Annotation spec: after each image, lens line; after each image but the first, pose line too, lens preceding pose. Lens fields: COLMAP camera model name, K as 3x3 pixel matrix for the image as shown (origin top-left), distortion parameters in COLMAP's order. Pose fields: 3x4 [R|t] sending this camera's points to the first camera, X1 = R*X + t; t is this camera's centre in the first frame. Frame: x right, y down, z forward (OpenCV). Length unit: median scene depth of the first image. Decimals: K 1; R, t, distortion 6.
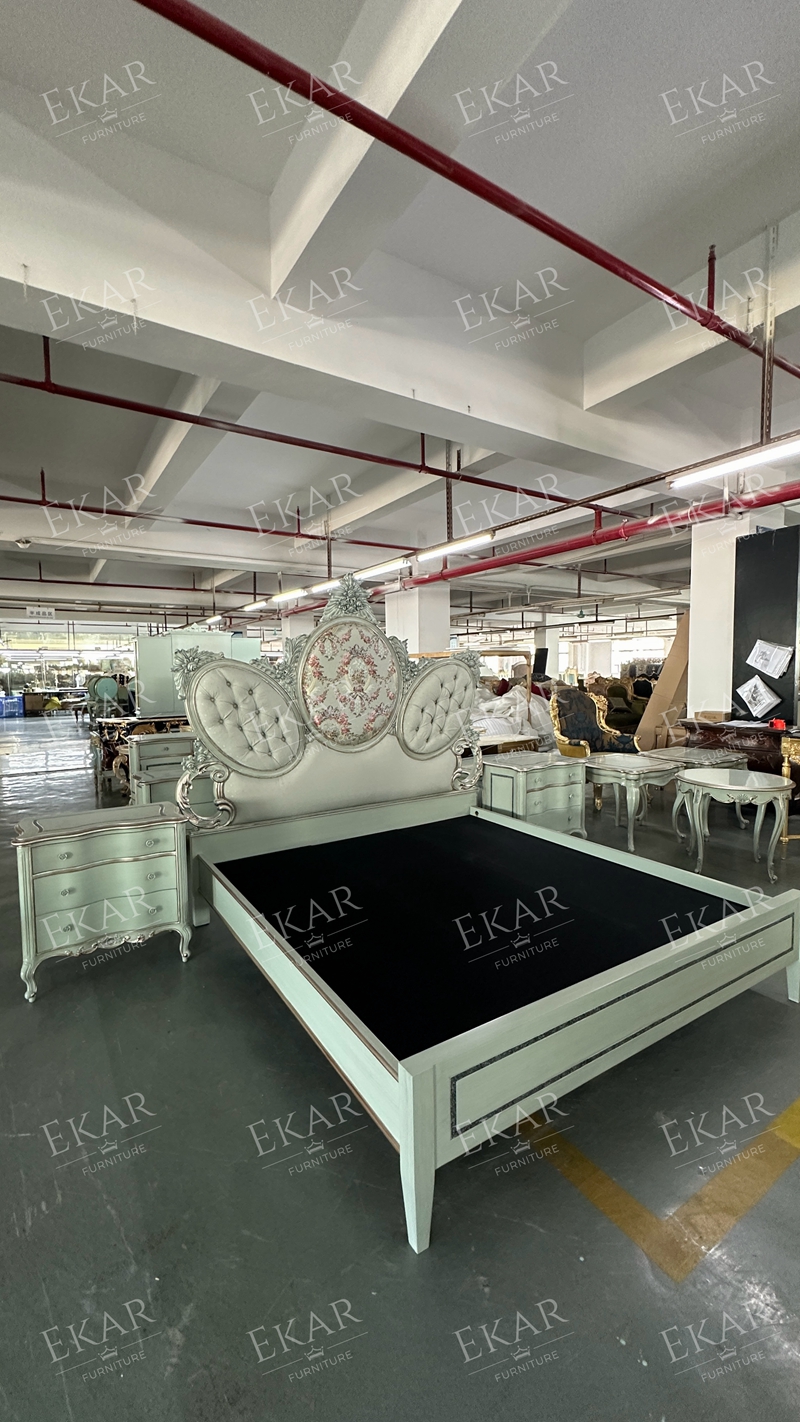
lens RADIAL K [[571.1, 0, 399.2], [0, 571.1, 703.6], [0, 0, 1]] dist [0.002527, 0.000194]
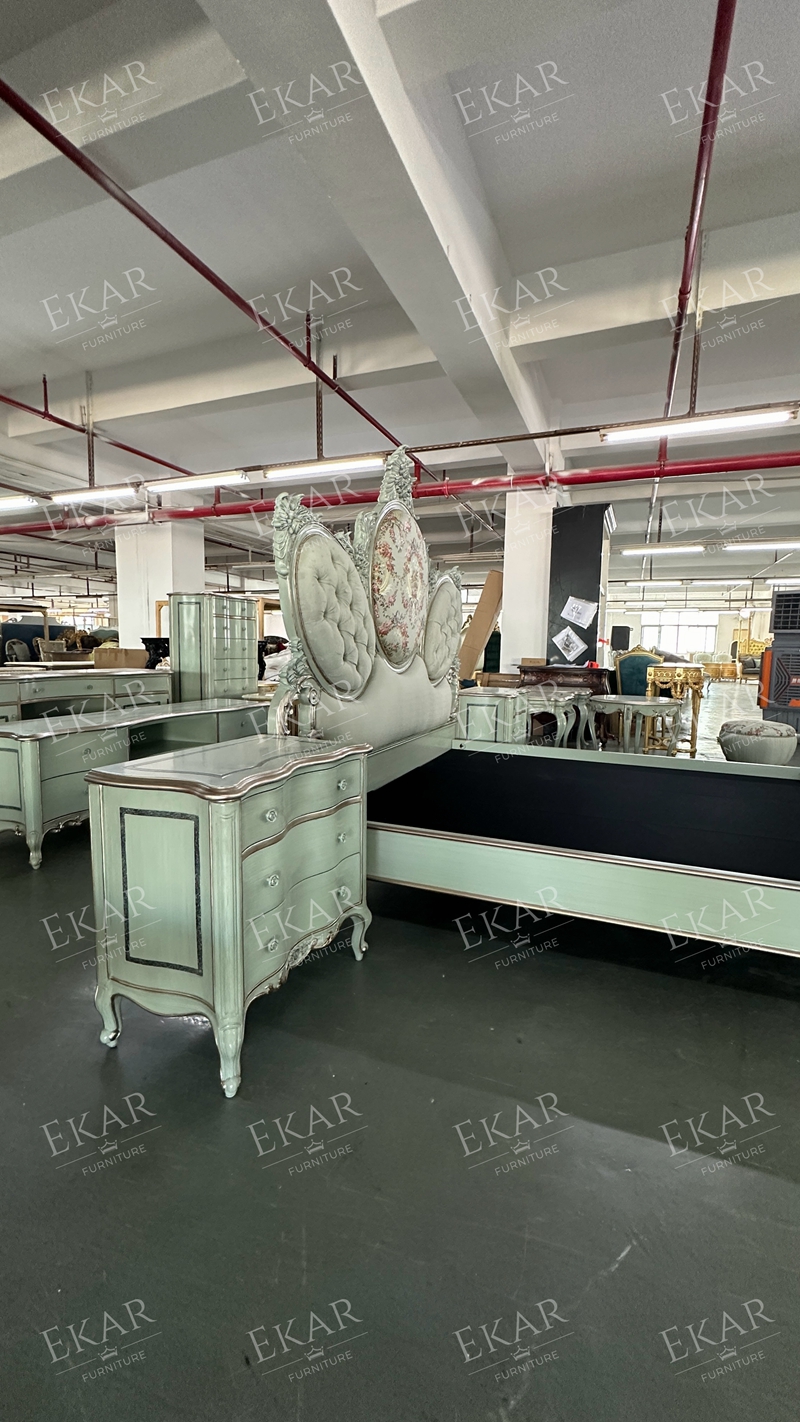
lens RADIAL K [[571.1, 0, 402.1], [0, 571.1, 704.7], [0, 0, 1]] dist [0.002527, 0.000194]
pose [[0.816866, -0.029814, 0.576056, -0.338261], [0.006393, 0.999070, 0.042642, 0.058409], [-0.576792, -0.031150, 0.816297, 0.204570]]
